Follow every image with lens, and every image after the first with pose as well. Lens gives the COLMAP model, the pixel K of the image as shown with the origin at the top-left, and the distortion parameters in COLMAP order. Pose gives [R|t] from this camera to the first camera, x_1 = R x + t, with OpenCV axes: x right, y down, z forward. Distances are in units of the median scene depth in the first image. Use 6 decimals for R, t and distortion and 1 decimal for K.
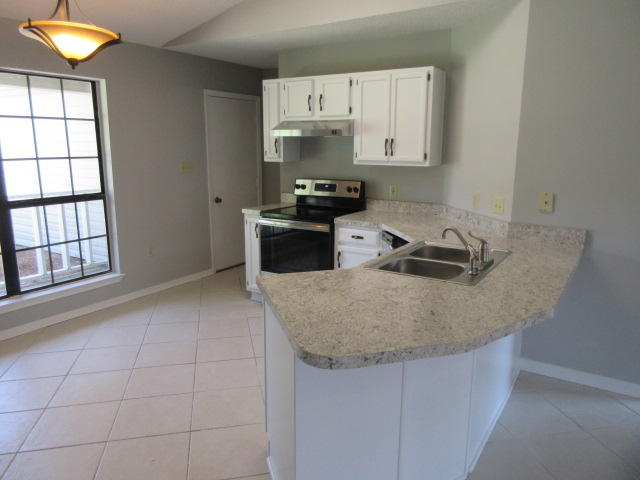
lens RADIAL K [[477.7, 0, 320.5], [0, 477.7, 240.2], [0, 0, 1]] dist [0.004071, 0.001576]
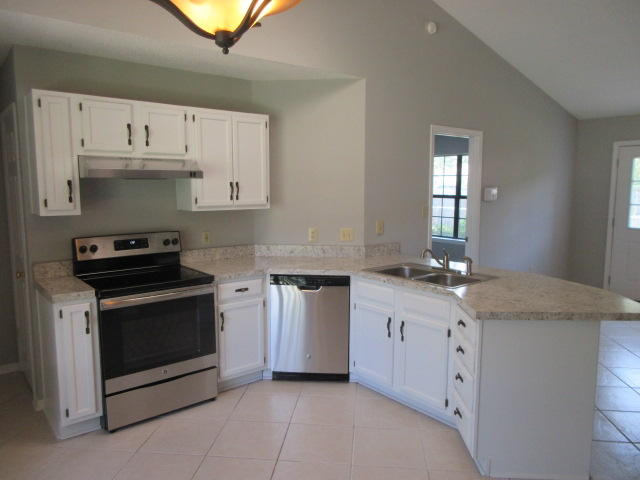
lens RADIAL K [[477.7, 0, 320.6], [0, 477.7, 239.9], [0, 0, 1]] dist [0.004071, 0.001576]
pose [[0.310264, -0.114496, 0.943730, -0.692204], [0.187097, 0.980659, 0.057466, -0.118342], [-0.932057, 0.158740, 0.325685, 0.531893]]
